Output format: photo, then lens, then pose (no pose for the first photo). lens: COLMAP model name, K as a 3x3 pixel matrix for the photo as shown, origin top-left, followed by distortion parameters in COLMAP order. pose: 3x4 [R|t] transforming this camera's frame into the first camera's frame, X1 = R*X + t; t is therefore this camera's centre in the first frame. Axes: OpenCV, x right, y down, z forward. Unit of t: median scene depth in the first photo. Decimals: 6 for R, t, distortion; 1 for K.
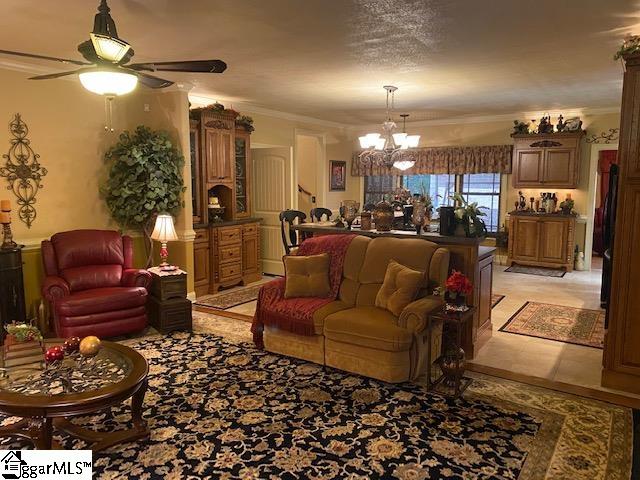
lens RADIAL K [[501.4, 0, 320.0], [0, 501.4, 240.0], [0, 0, 1]] dist [0.034862, -0.002103]
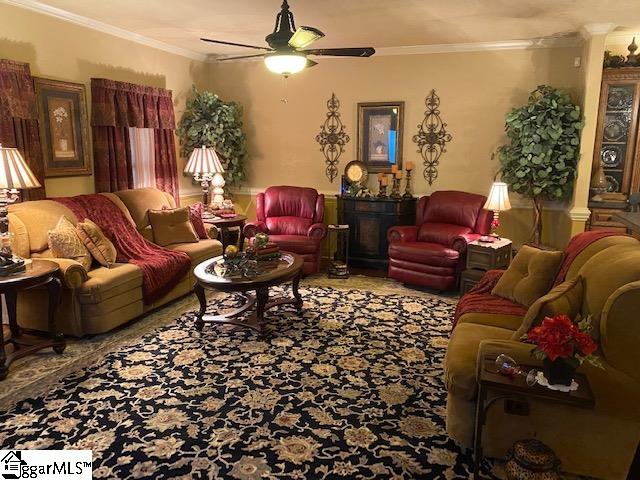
lens RADIAL K [[481.6, 0, 311.7], [0, 481.6, 247.7], [0, 0, 1]] dist [0.061118, -0.003187]
pose [[0.240007, 0.205648, -0.948739, 0.733666], [-0.135472, 0.974837, 0.177034, -0.068380], [0.961272, 0.086038, 0.261828, 0.656528]]
